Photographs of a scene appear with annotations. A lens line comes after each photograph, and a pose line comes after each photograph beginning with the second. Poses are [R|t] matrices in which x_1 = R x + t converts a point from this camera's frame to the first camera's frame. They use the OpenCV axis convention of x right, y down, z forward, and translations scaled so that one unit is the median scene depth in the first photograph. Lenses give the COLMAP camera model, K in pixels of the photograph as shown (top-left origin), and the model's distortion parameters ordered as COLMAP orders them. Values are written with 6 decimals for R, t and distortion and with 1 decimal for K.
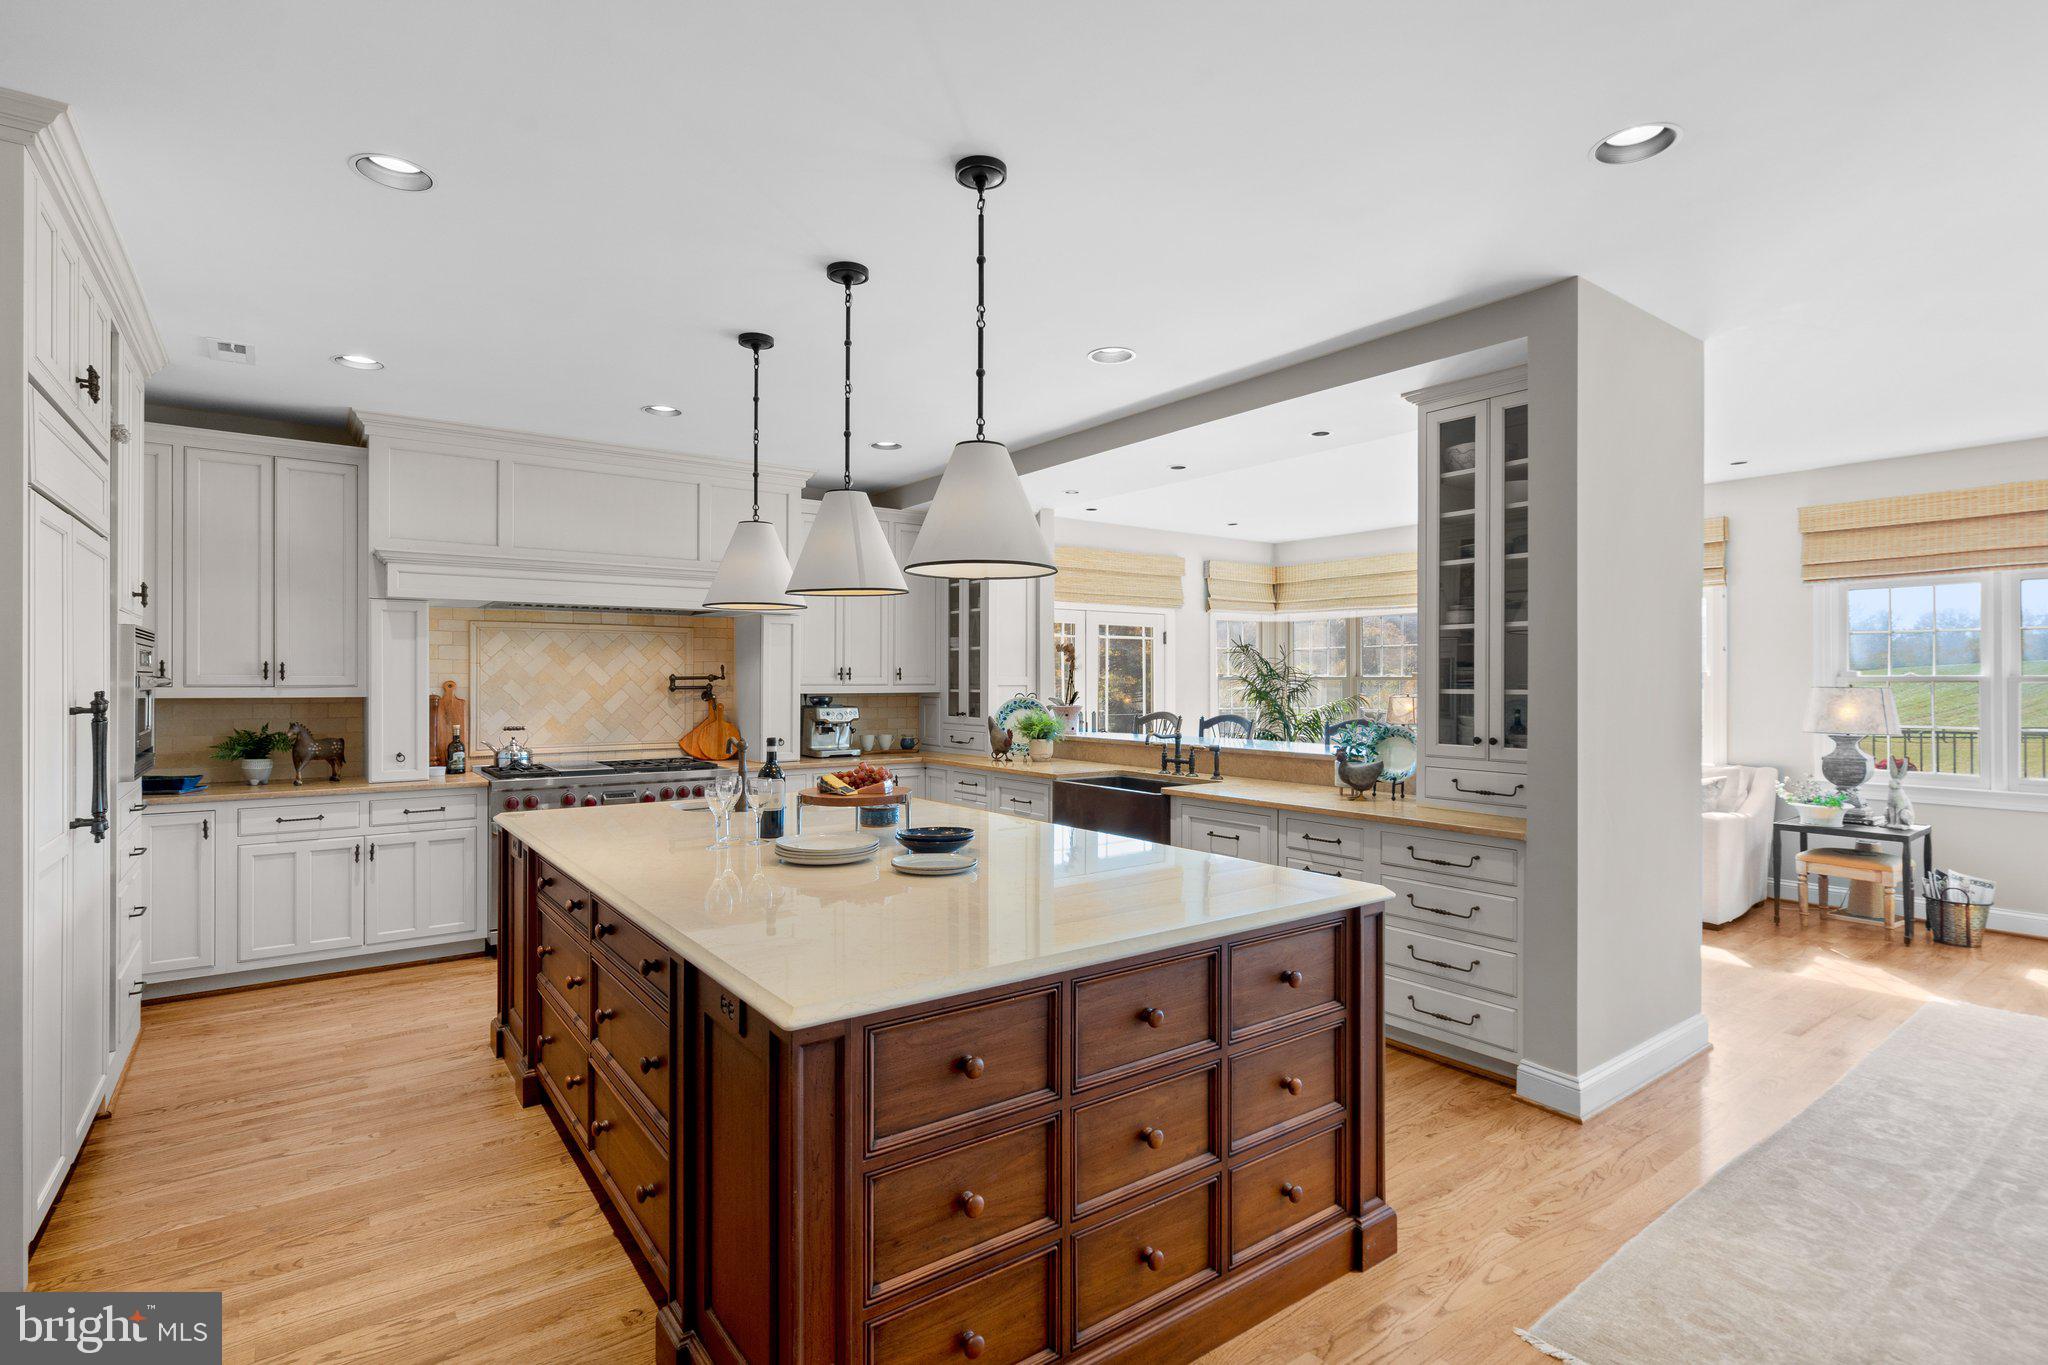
lens RADIAL K [[968.2, 0, 1019.8], [0, 968.2, 678.4], [0, 0, 1]] dist [-0.000689, 0.001174]
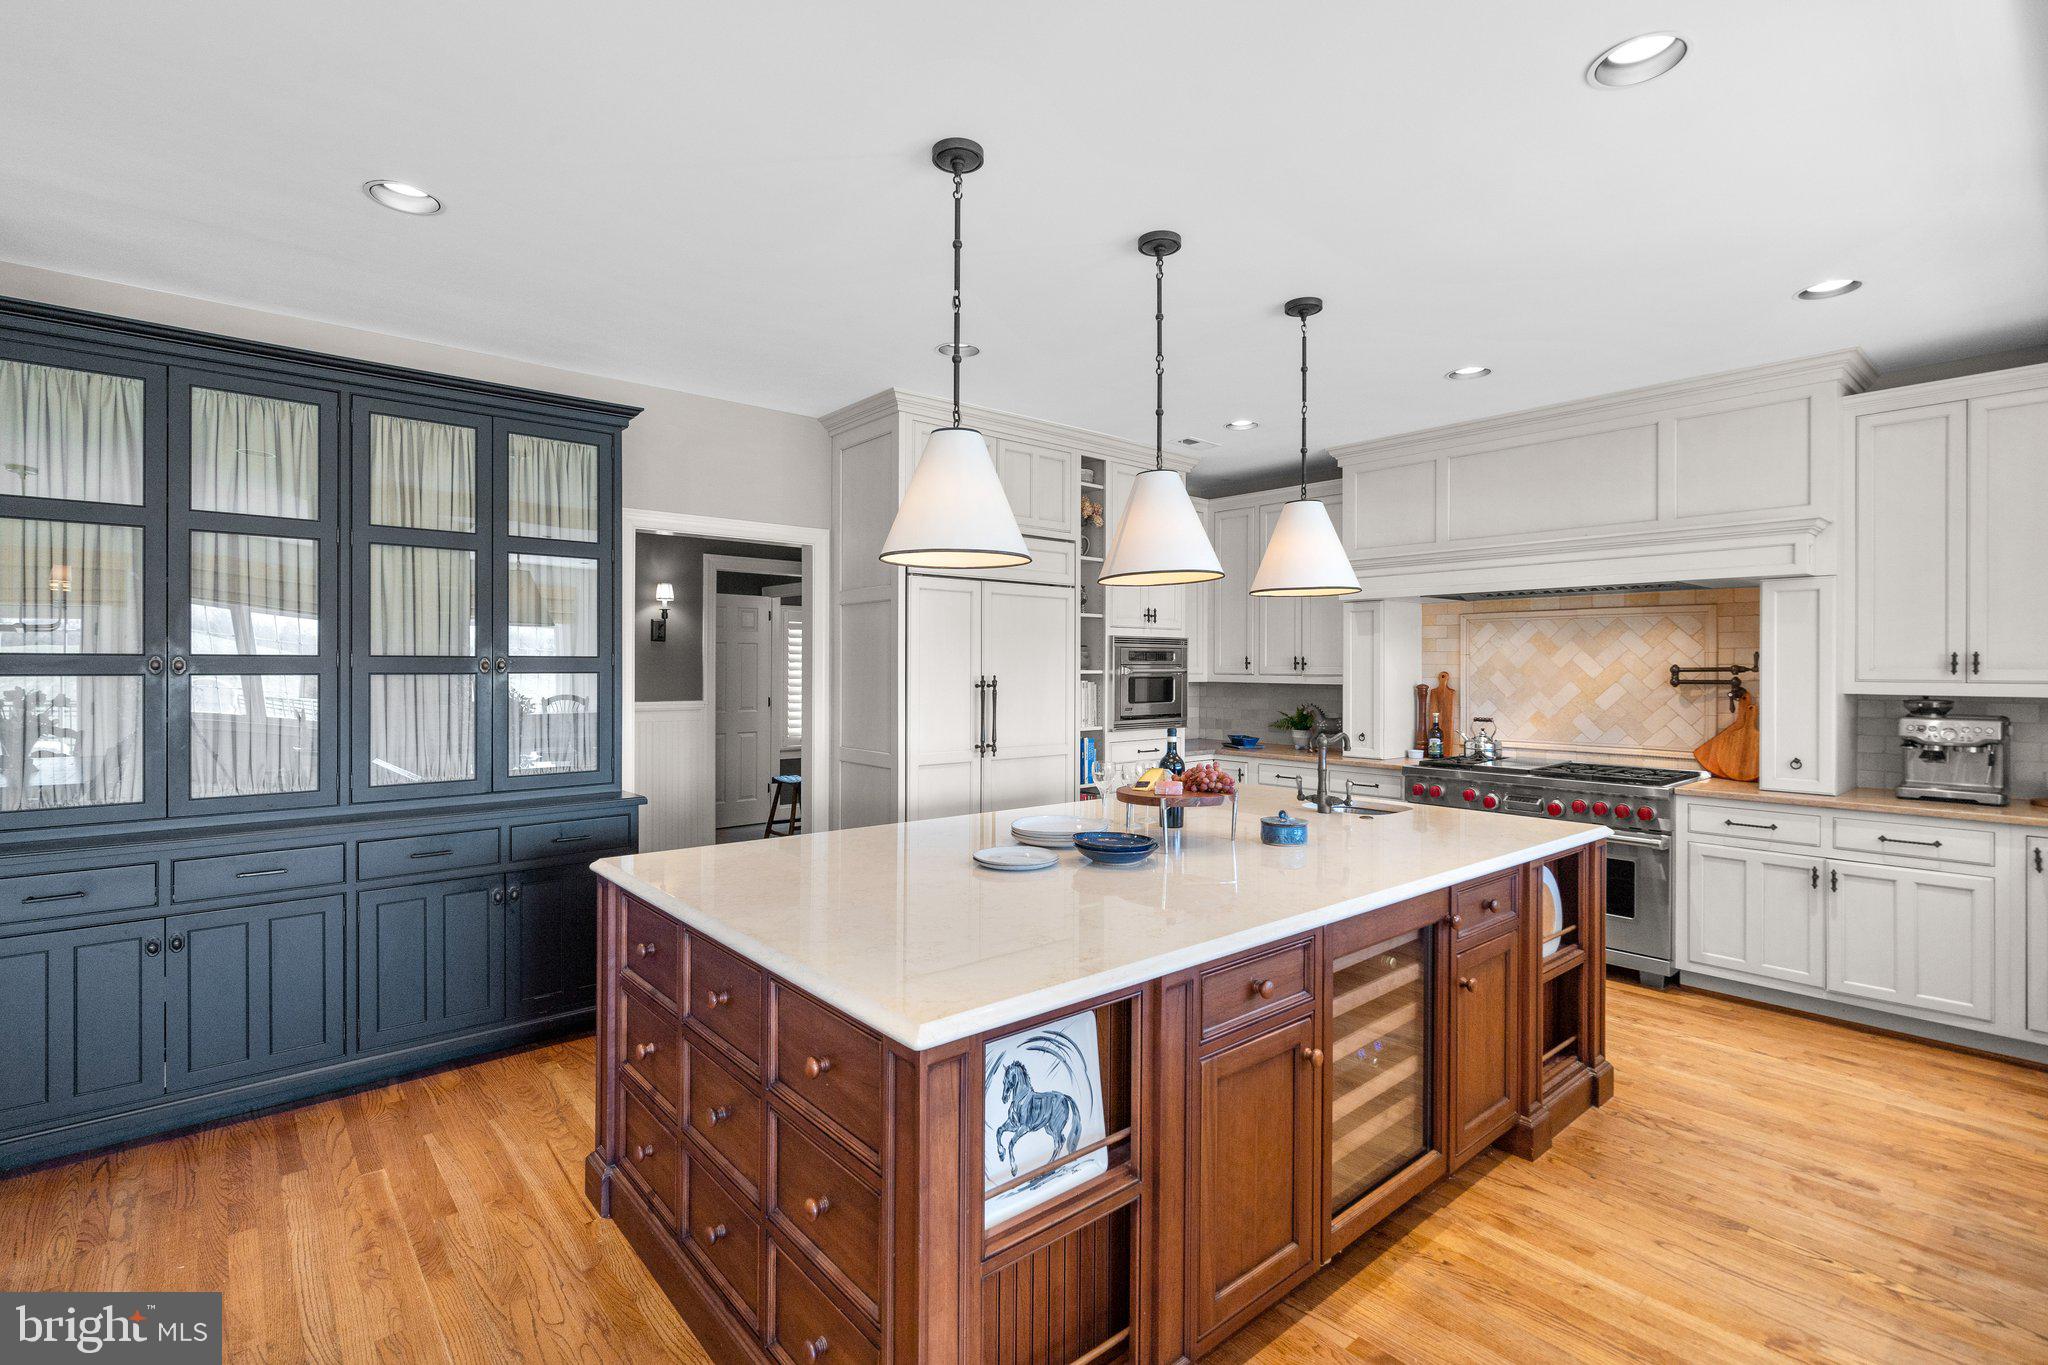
lens RADIAL K [[945.8, 0, 1009.6], [0, 945.8, 667.7], [0, 0, 1]] dist [0.001331, 0.000004]
pose [[0.079082, 0.000311, -0.996868, 0.456639], [-0.002091, 0.999998, 0.000146, -0.001223], [0.996866, 0.002073, 0.079083, 0.483198]]
